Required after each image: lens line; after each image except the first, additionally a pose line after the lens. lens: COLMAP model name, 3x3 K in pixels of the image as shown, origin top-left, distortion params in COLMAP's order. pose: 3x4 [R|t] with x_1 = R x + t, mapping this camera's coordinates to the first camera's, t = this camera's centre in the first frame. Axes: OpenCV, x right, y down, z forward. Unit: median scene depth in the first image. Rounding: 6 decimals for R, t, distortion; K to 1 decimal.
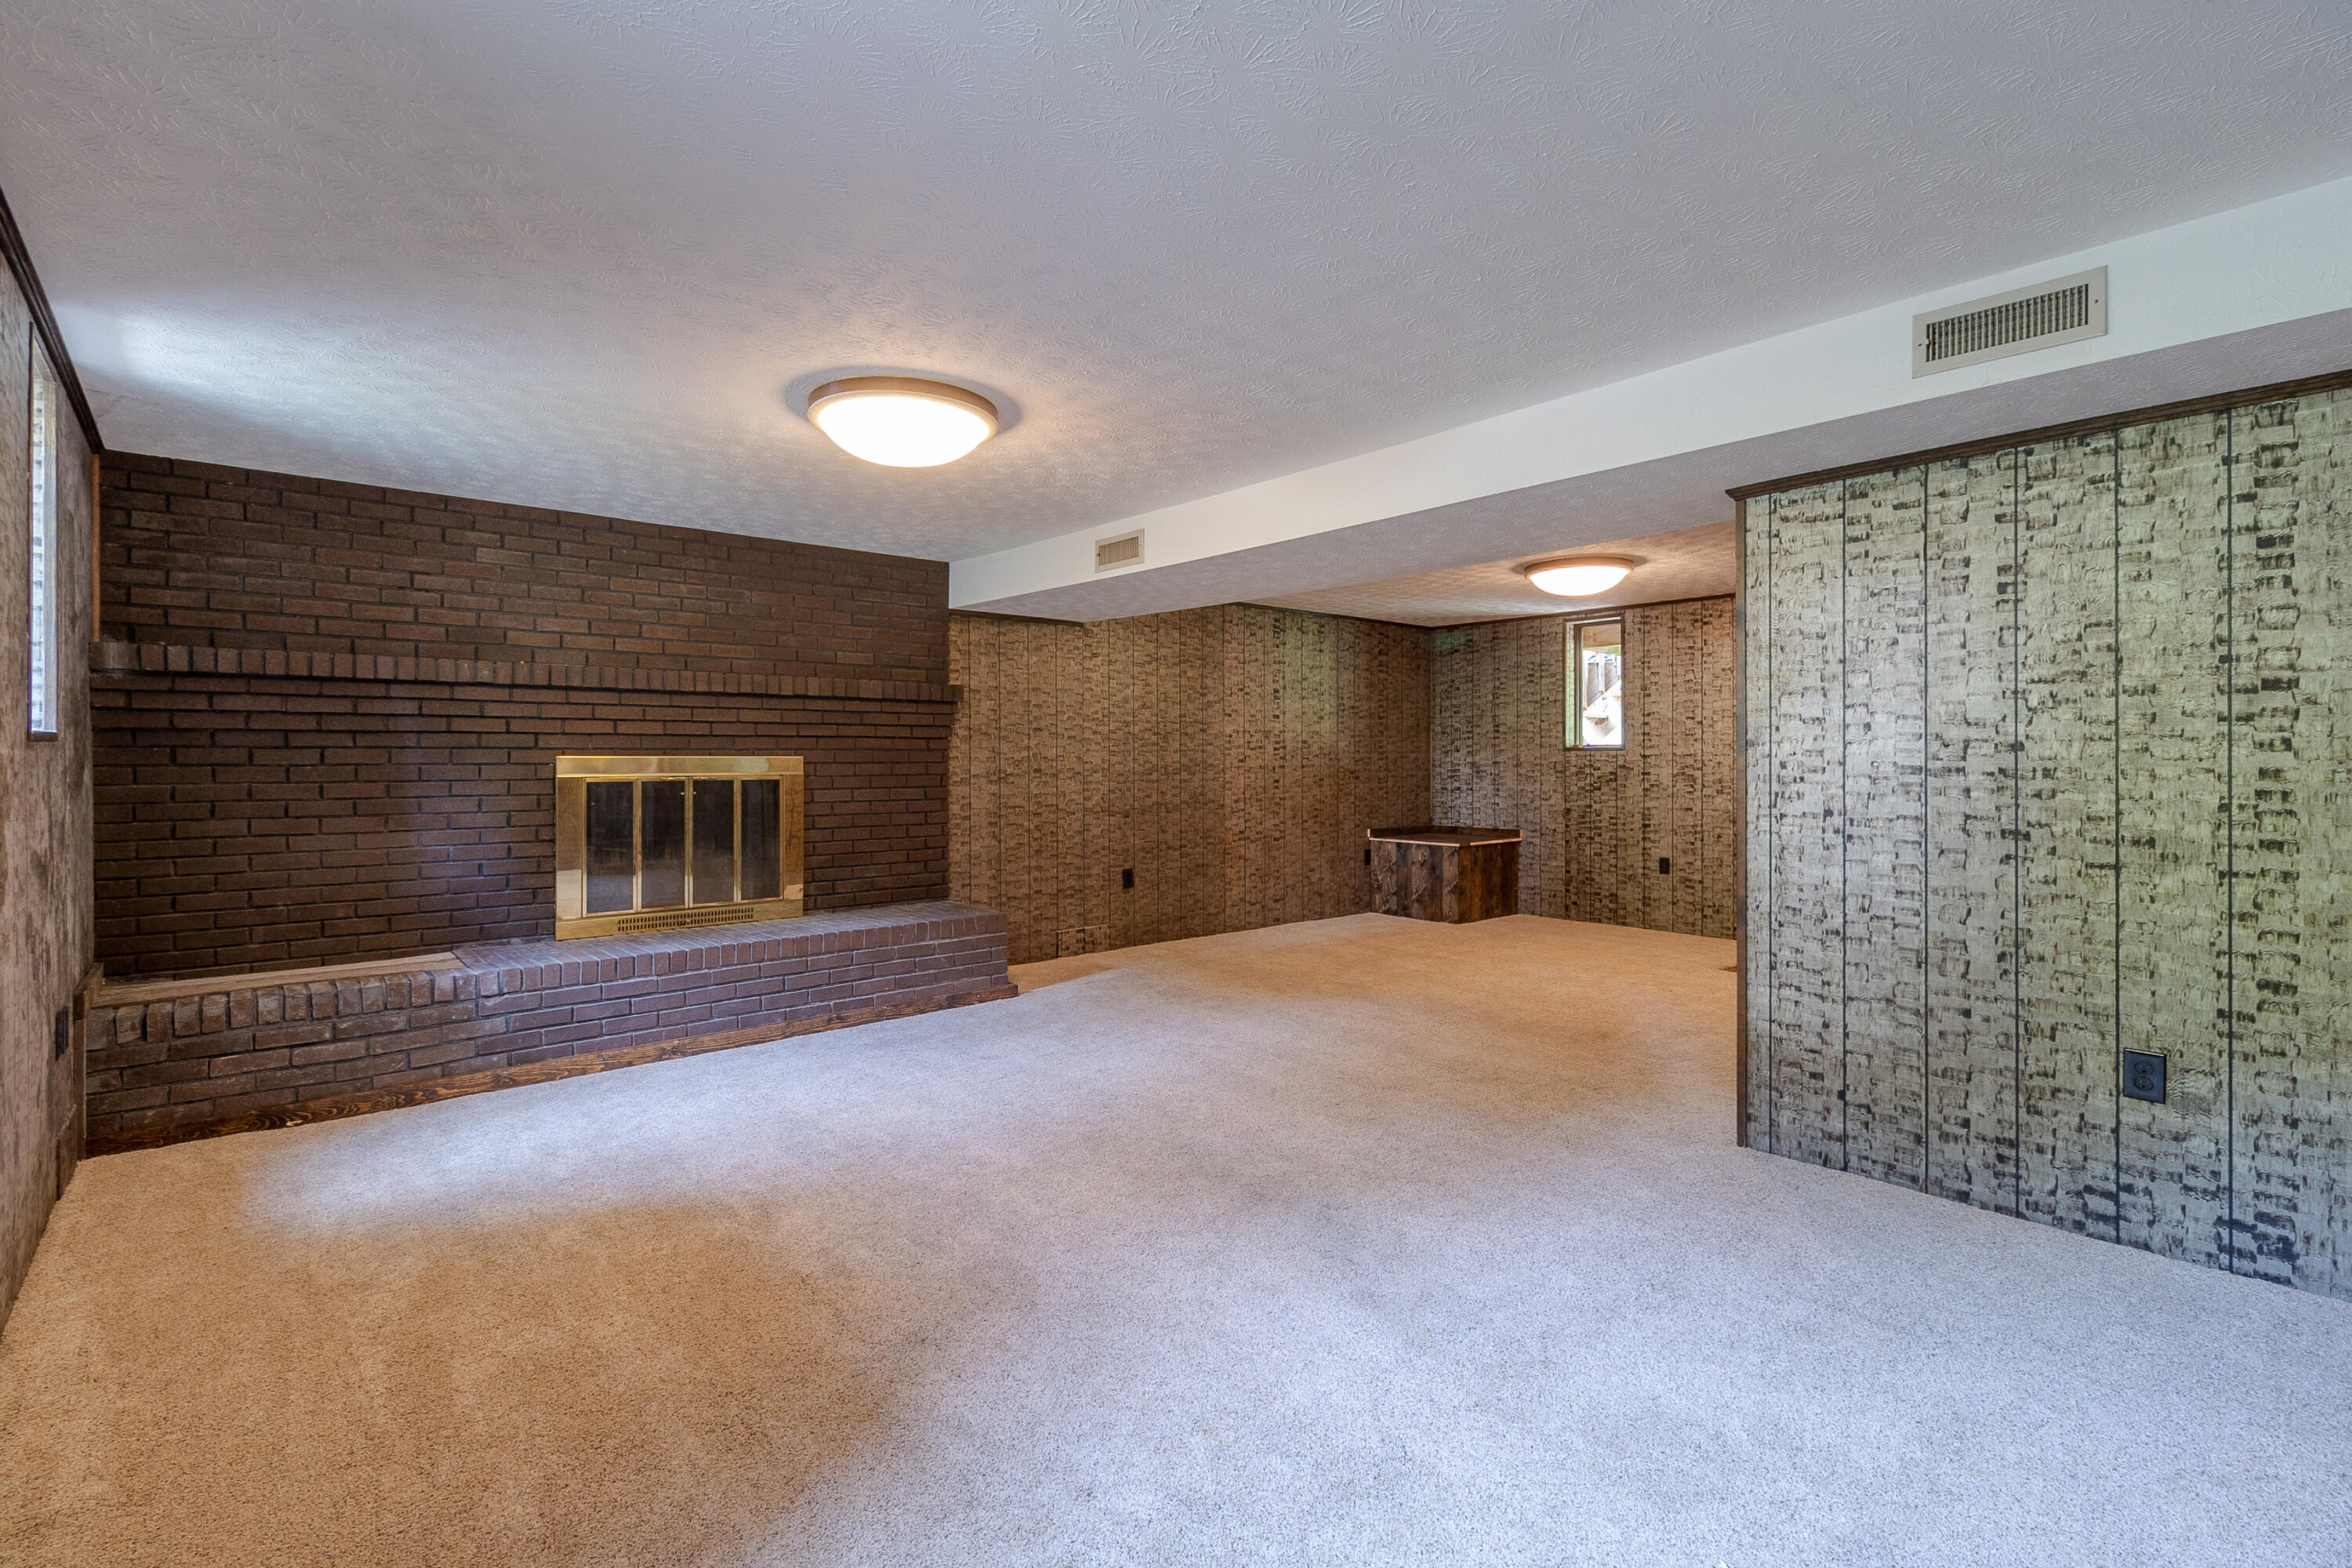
lens RADIAL K [[1080.2, 0, 1175.3], [0, 1080.2, 765.7], [0, 0, 1]] dist [-0.001389, 0.002384]
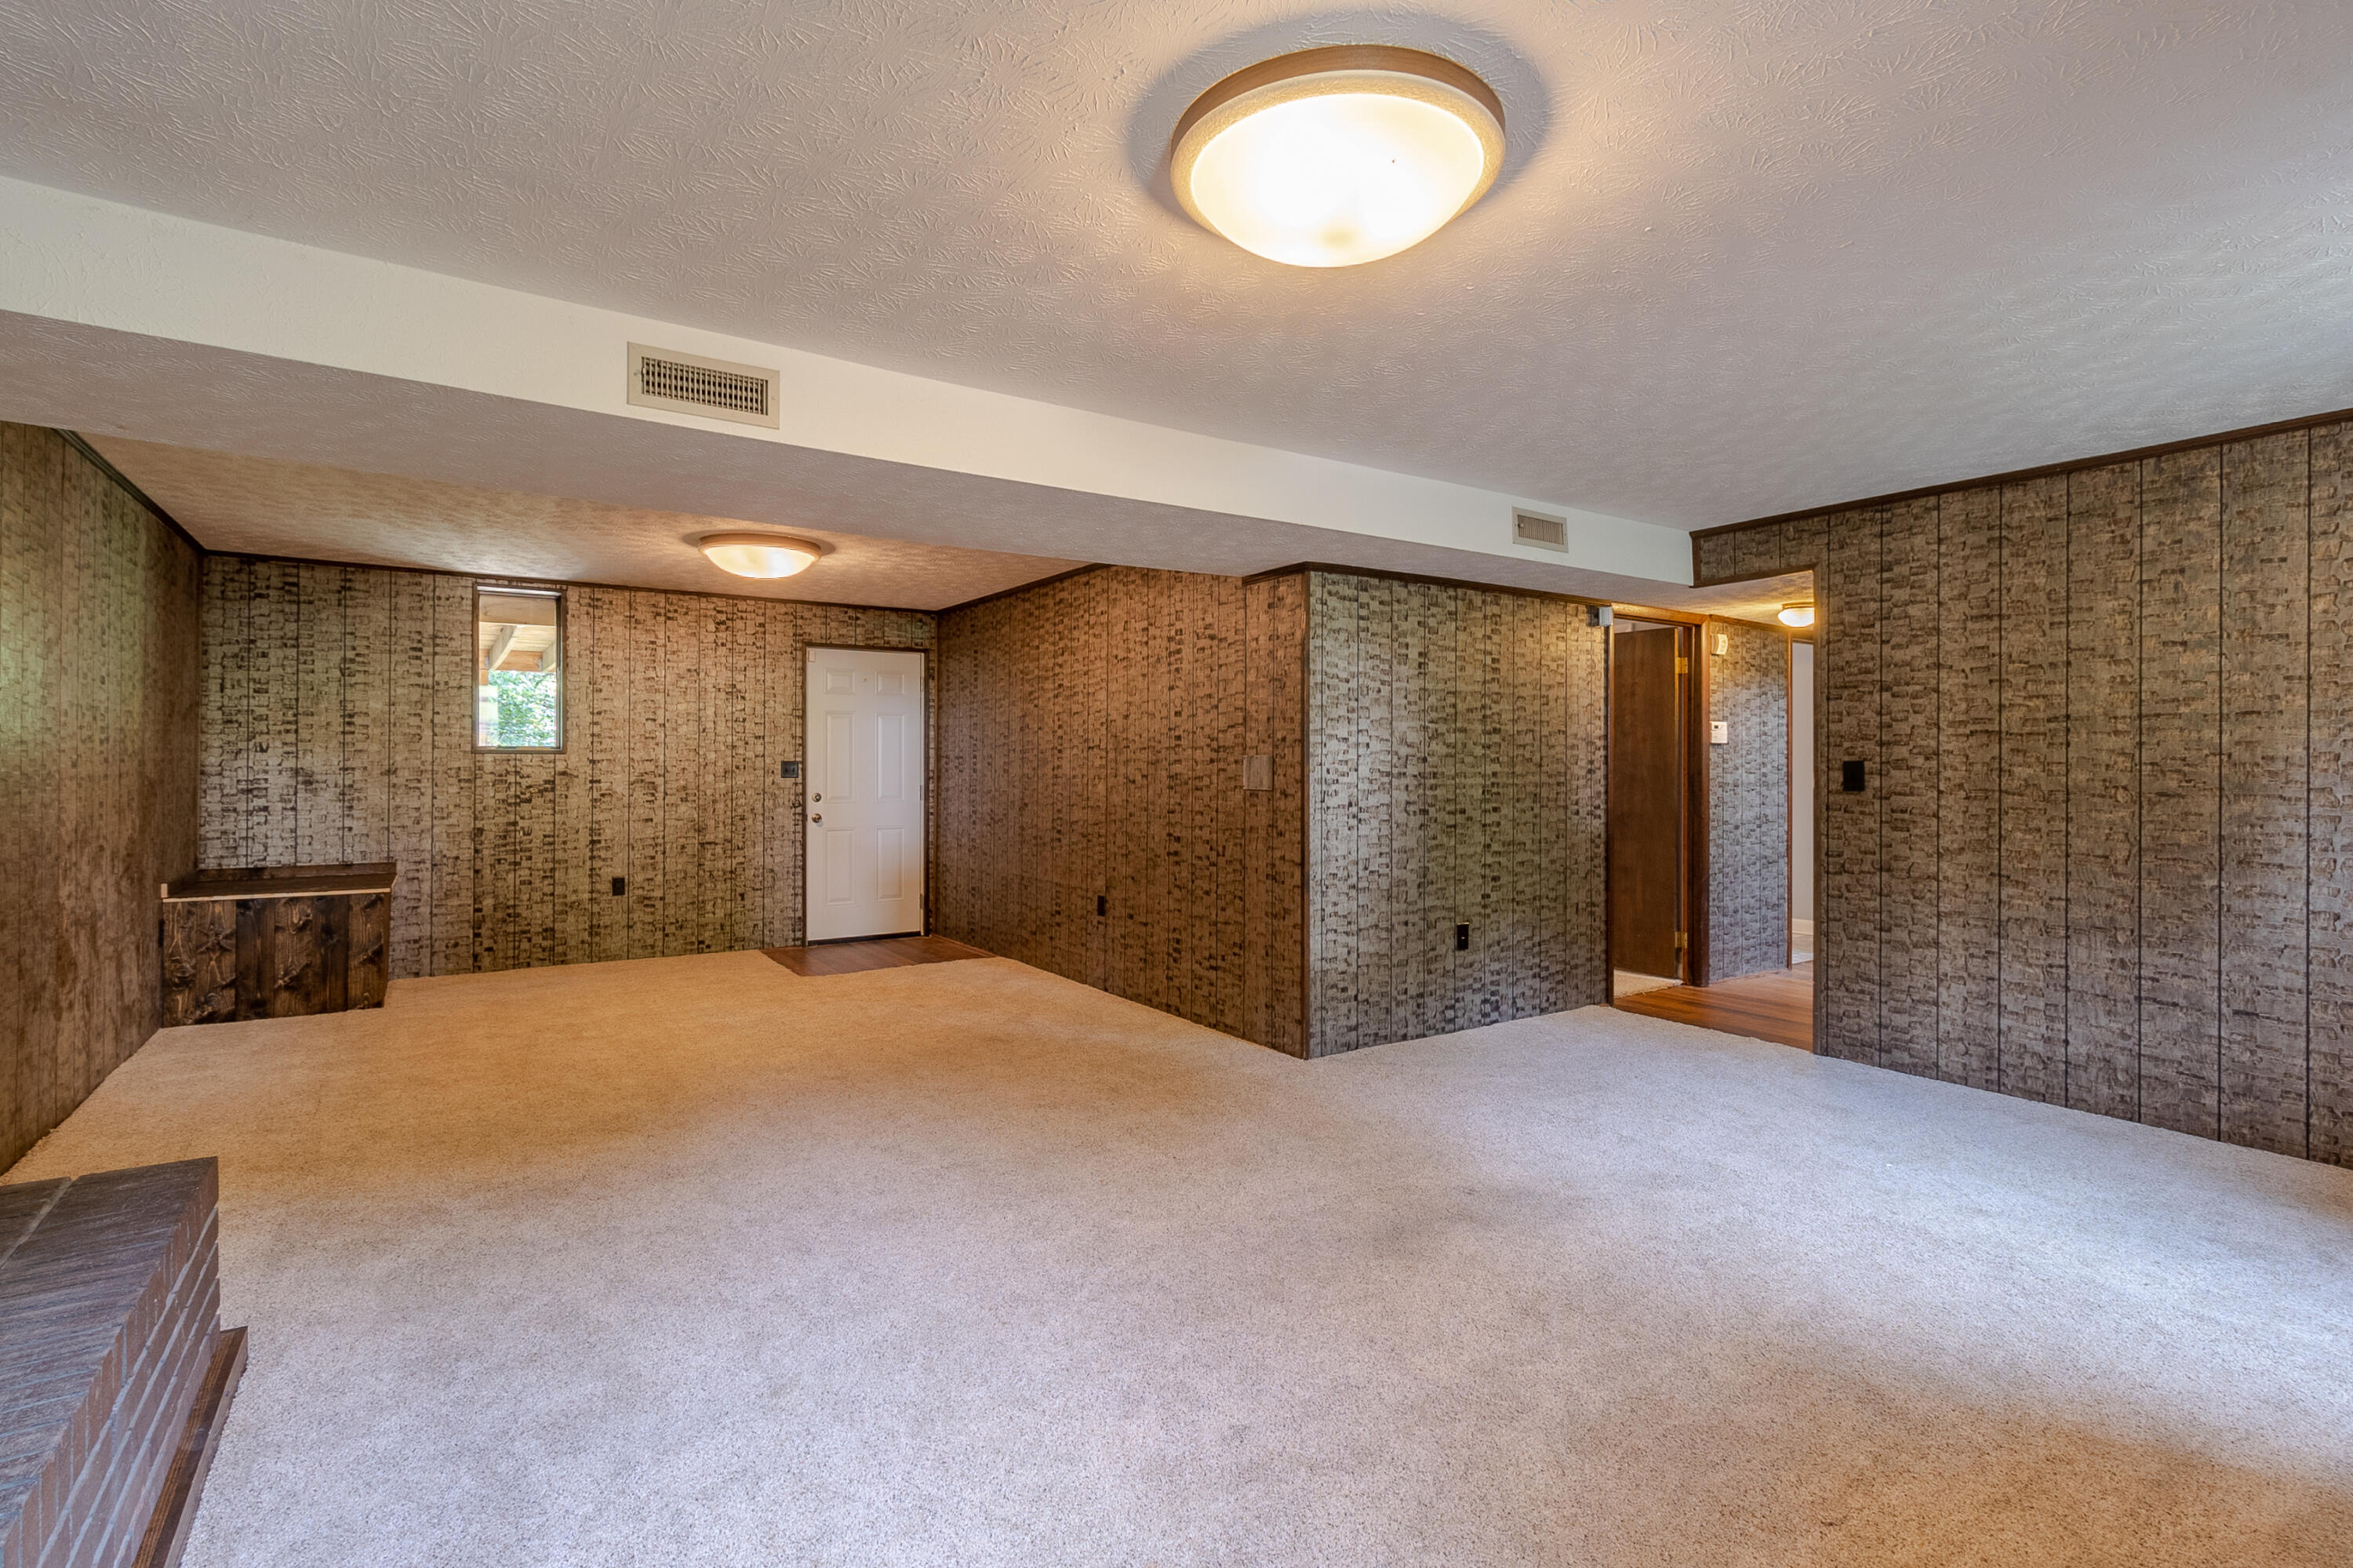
lens RADIAL K [[1080.7, 0, 1162.2], [0, 1080.7, 769.9], [0, 0, 1]] dist [-0.001389, 0.002384]
pose [[0.136727, -0.001840, 0.990607, -0.832870], [0.002389, 0.999996, 0.001528, -0.004781], [-0.990606, 0.002158, 0.136731, 1.024273]]
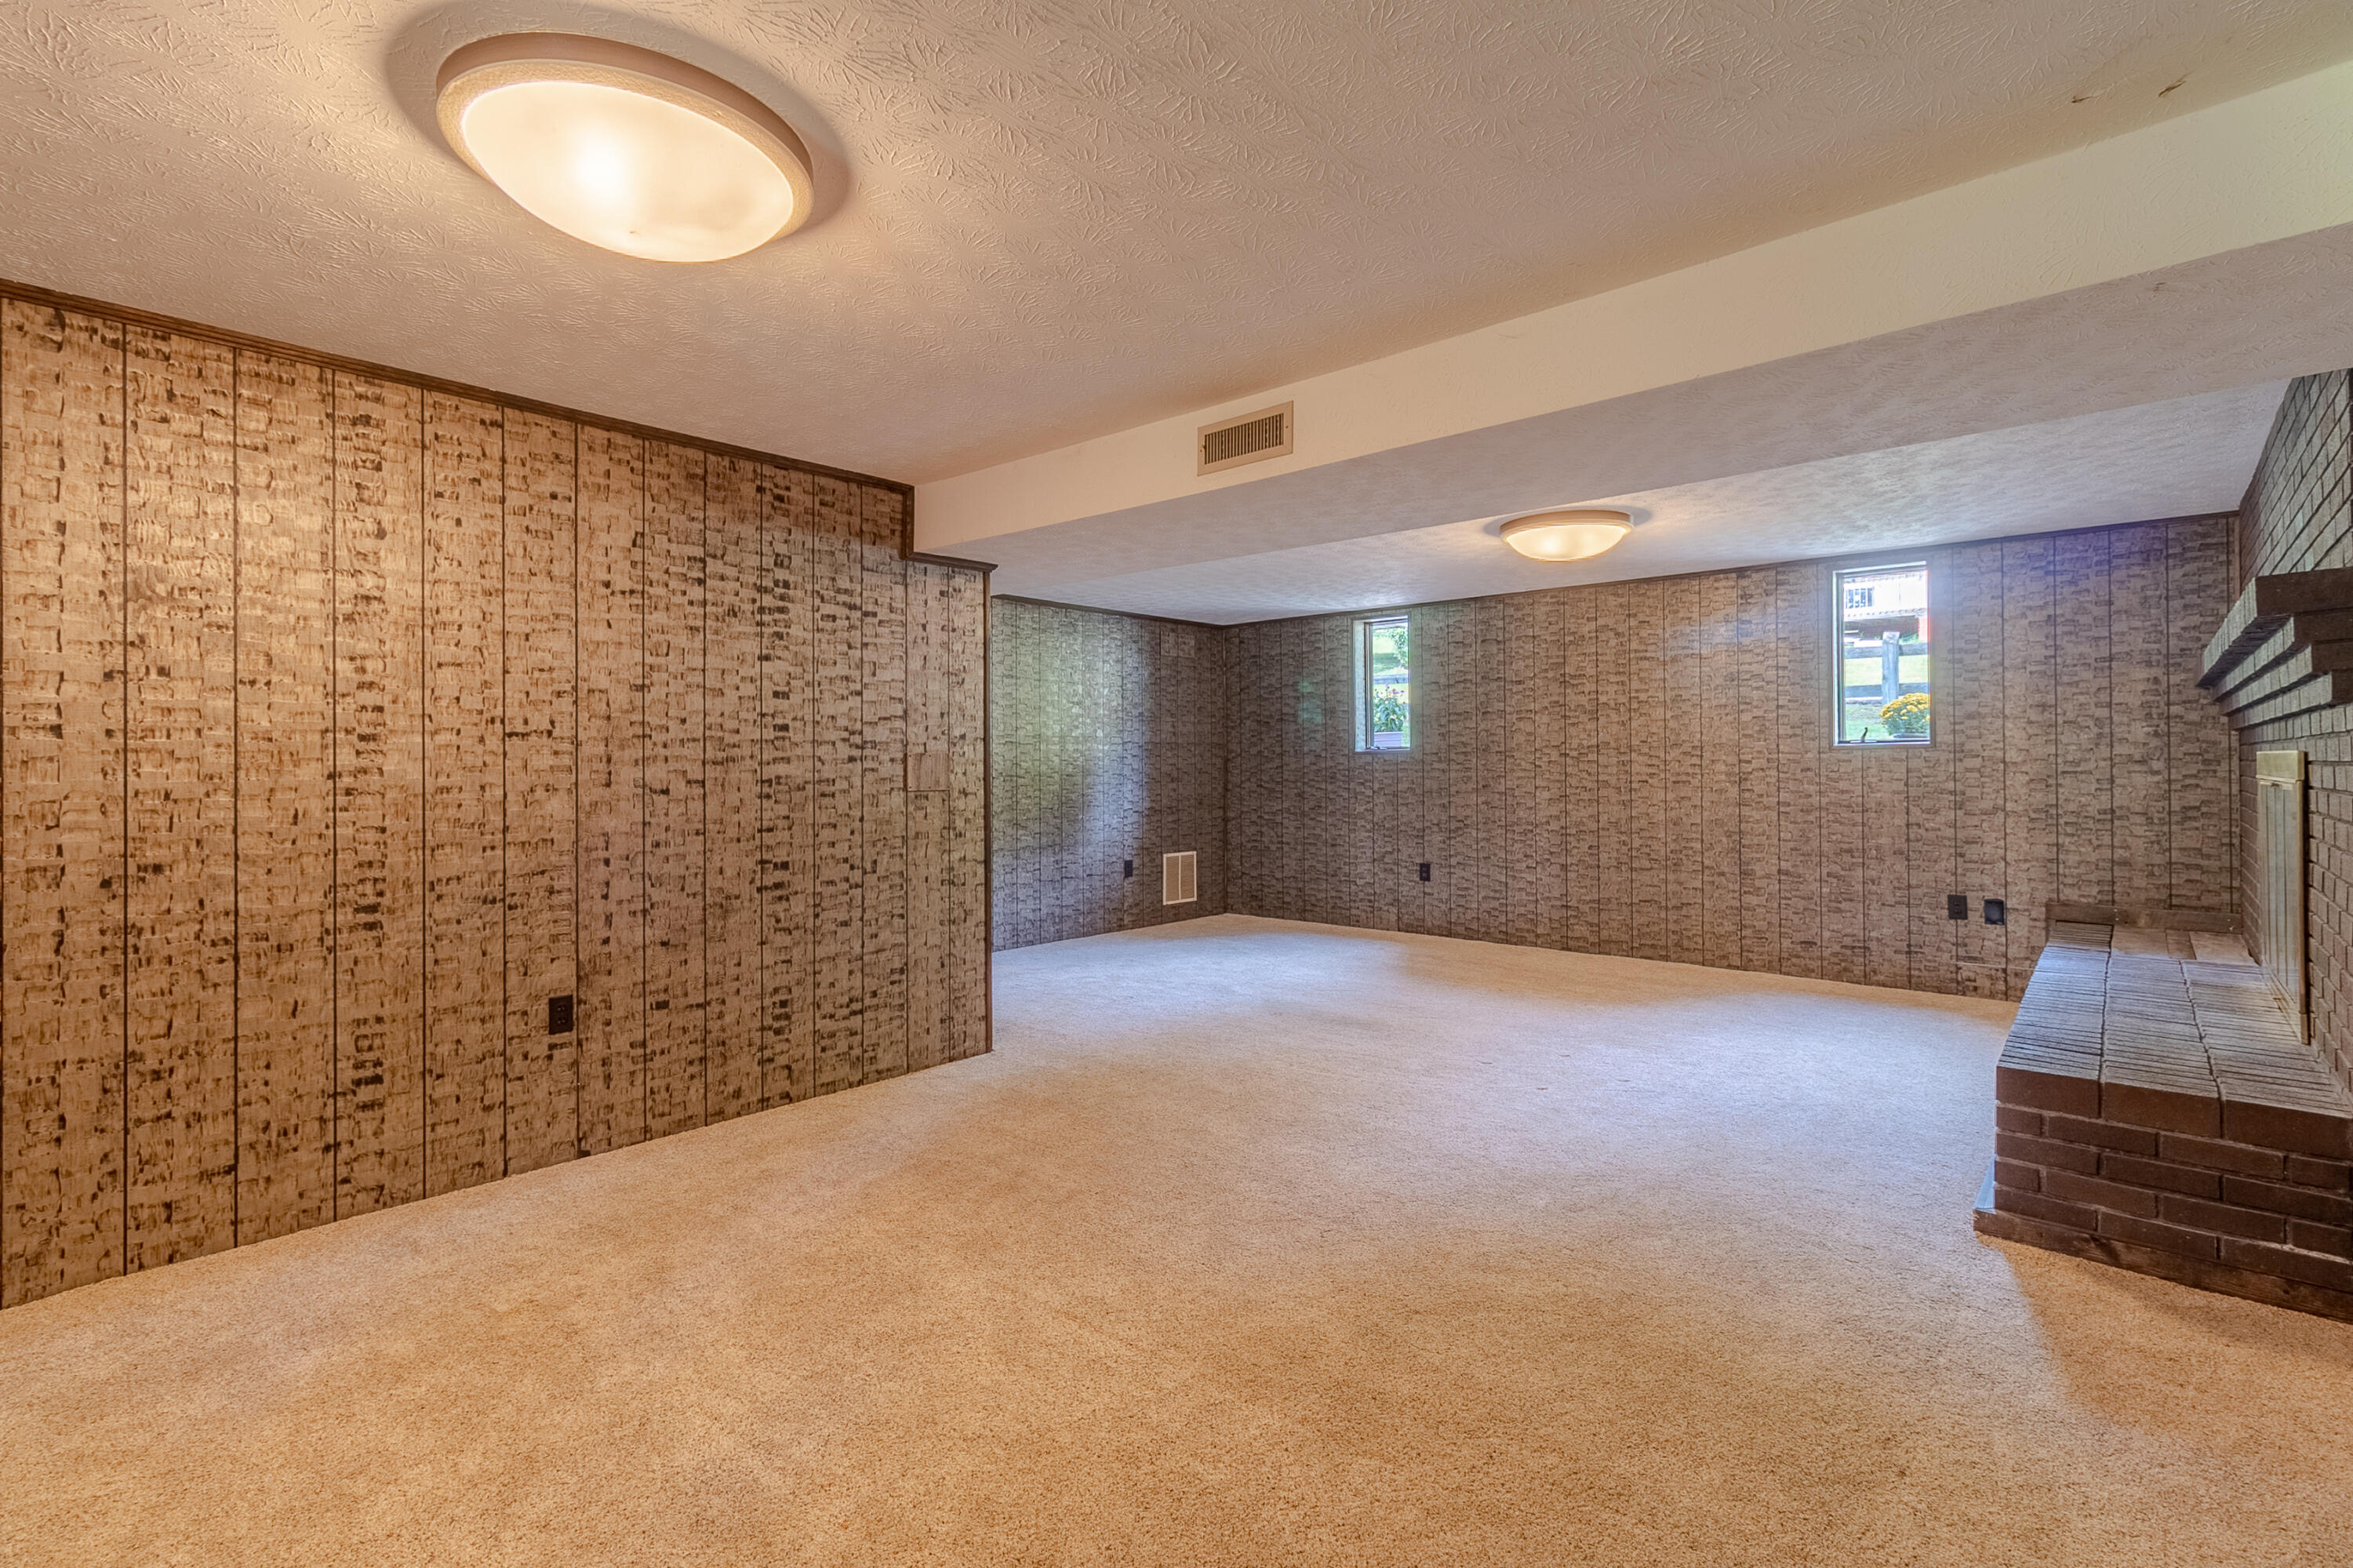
lens RADIAL K [[1080.7, 0, 1165.6], [0, 1080.7, 773.9], [0, 0, 1]] dist [-0.001389, 0.002384]
pose [[-0.993308, 0.007021, -0.115280, 0.473862], [0.004997, 0.999829, 0.017829, -0.018317], [0.115385, 0.017134, -0.993173, 2.433849]]
